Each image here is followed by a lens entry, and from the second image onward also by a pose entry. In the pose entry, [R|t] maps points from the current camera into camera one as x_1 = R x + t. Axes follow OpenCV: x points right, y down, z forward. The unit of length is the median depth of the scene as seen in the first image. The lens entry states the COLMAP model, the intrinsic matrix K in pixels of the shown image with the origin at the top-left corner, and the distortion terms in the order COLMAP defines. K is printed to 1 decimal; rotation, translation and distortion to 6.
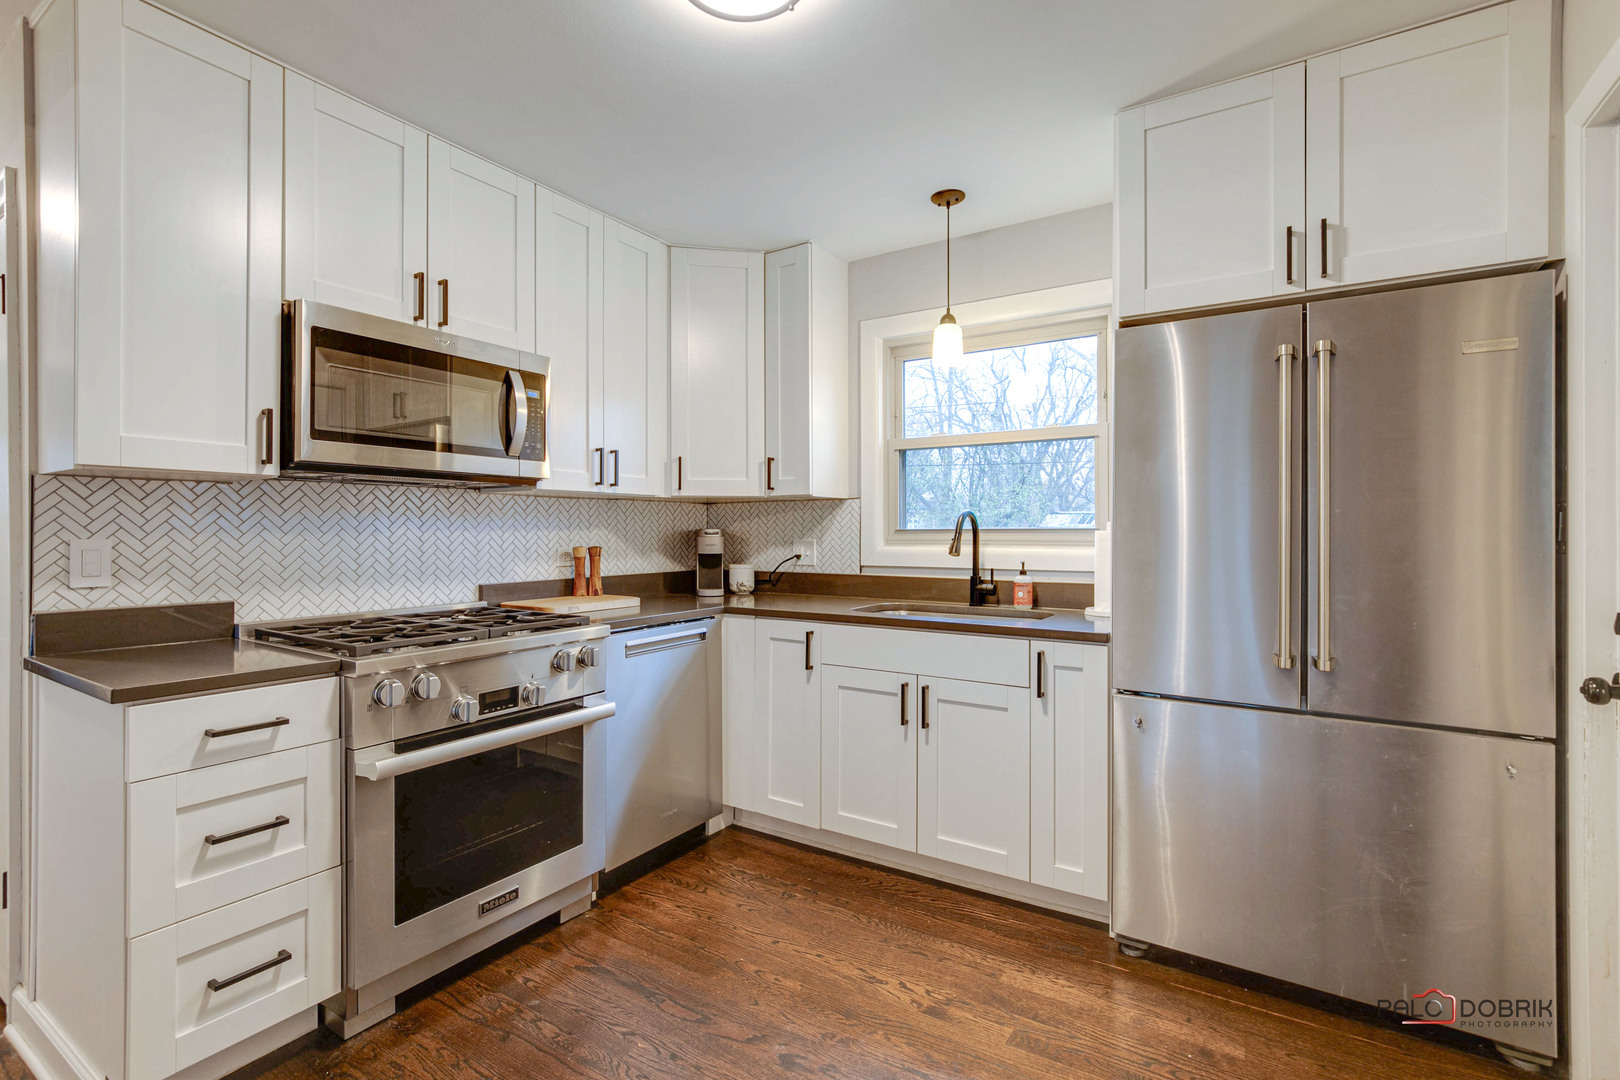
lens RADIAL K [[737.7, 0, 811.1], [0, 737.7, 533.7], [0, 0, 1]] dist [-0.004626, 0.001552]
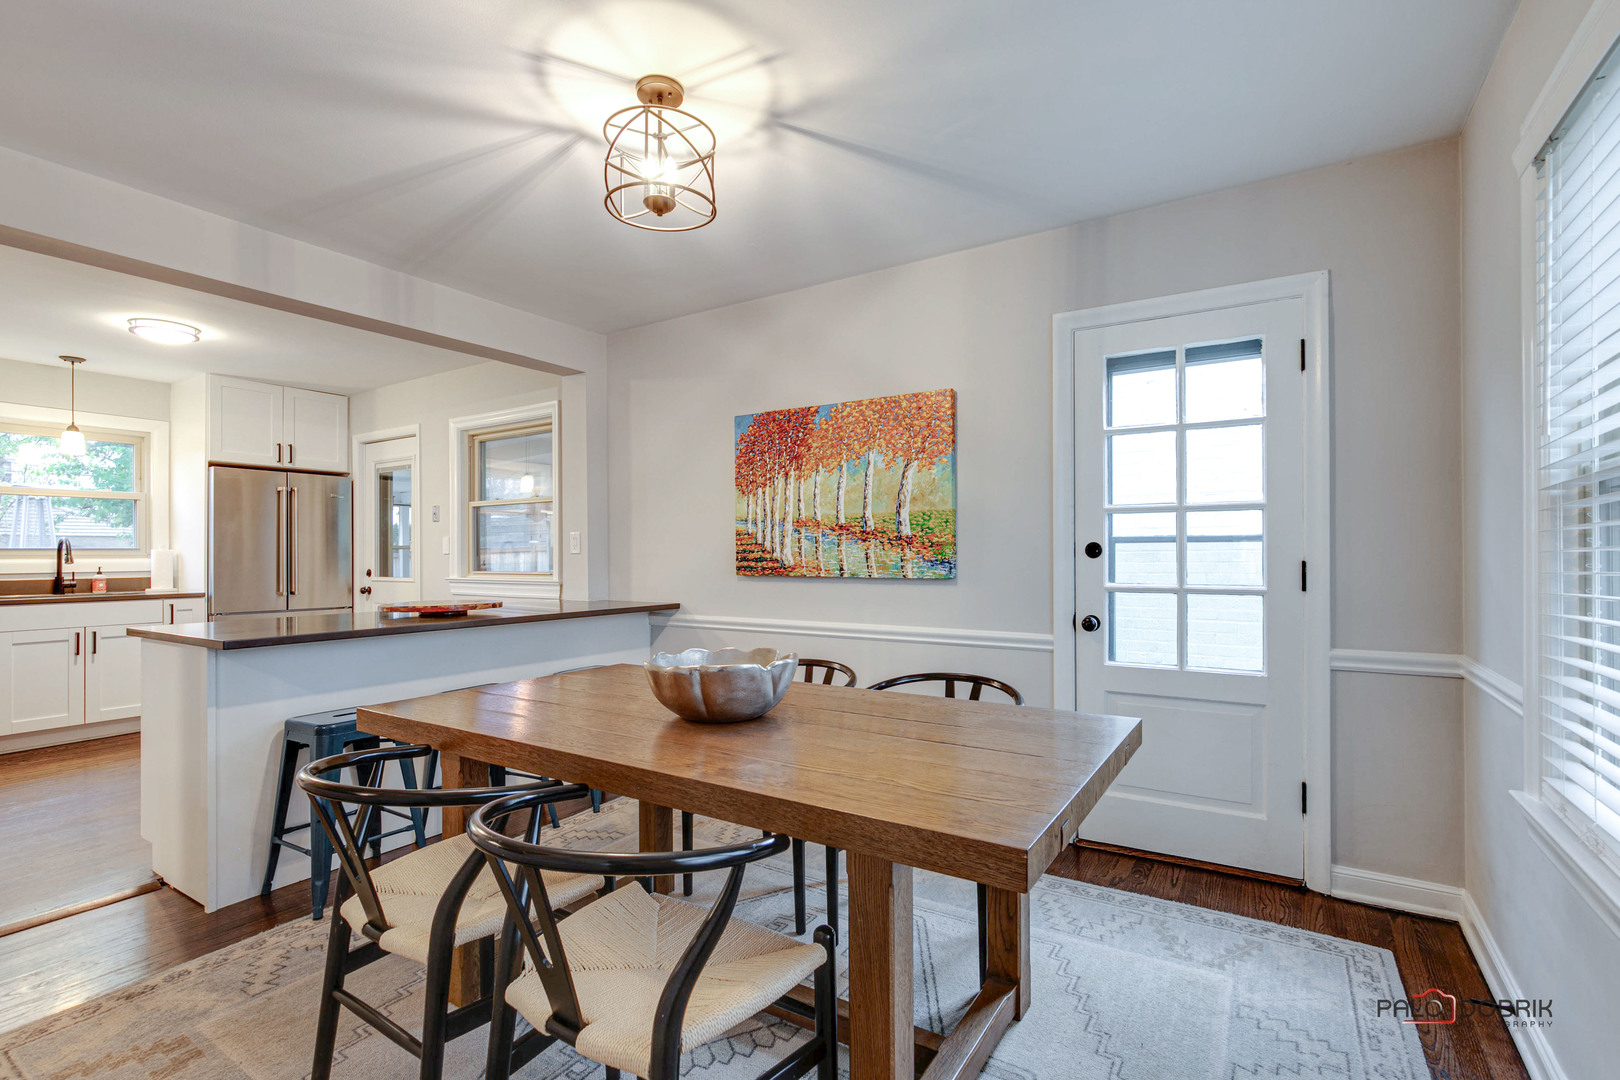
lens RADIAL K [[737.7, 0, 809.1], [0, 737.7, 540.8], [0, 0, 1]] dist [-0.004626, 0.001552]
pose [[-0.003328, 0.019071, 0.999813, -1.984308], [0.009288, 0.999776, -0.019039, 0.032171], [-0.999951, 0.009223, -0.003504, -0.939292]]
